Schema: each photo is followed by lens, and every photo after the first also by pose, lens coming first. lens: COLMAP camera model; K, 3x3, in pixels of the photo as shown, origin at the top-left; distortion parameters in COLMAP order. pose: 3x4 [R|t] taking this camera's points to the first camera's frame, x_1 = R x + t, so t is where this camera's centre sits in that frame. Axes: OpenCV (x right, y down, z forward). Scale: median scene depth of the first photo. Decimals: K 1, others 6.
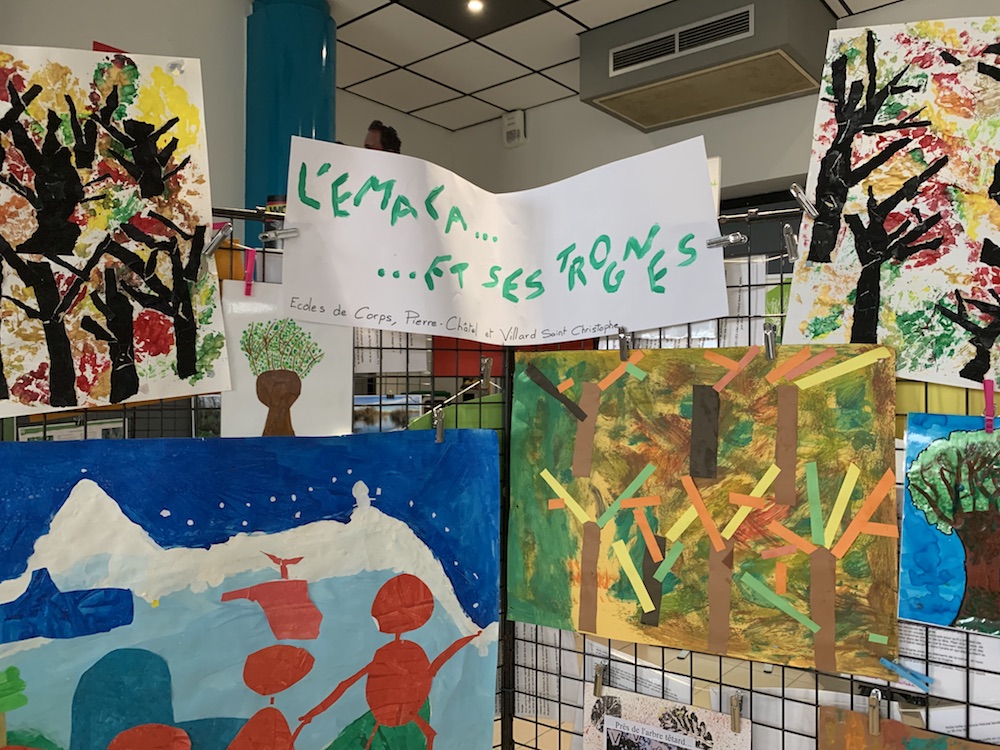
lens RADIAL K [[762.6, 0, 505.1], [0, 762.6, 368.6], [0, 0, 1]] dist [0.034019, -0.031645]
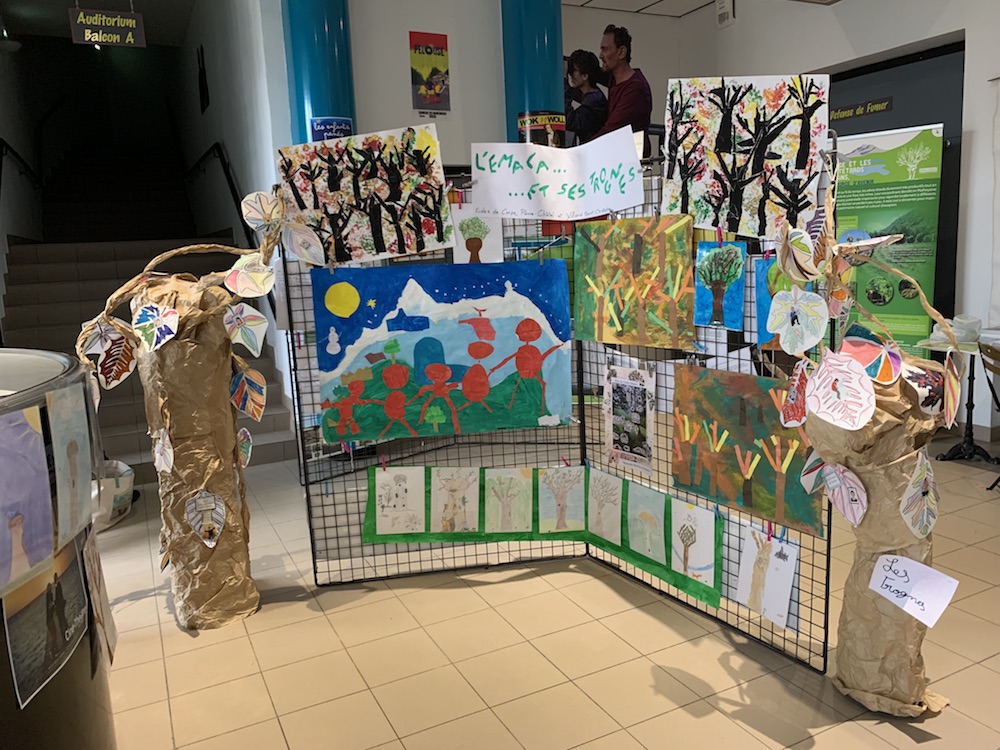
lens RADIAL K [[762.6, 0, 502.7], [0, 762.6, 375.9], [0, 0, 1]] dist [0.034019, -0.031645]
pose [[0.913164, 0.021650, -0.407016, 0.902804], [0.060054, 0.980543, 0.186892, -0.015783], [0.403143, -0.195106, 0.894097, -1.435293]]
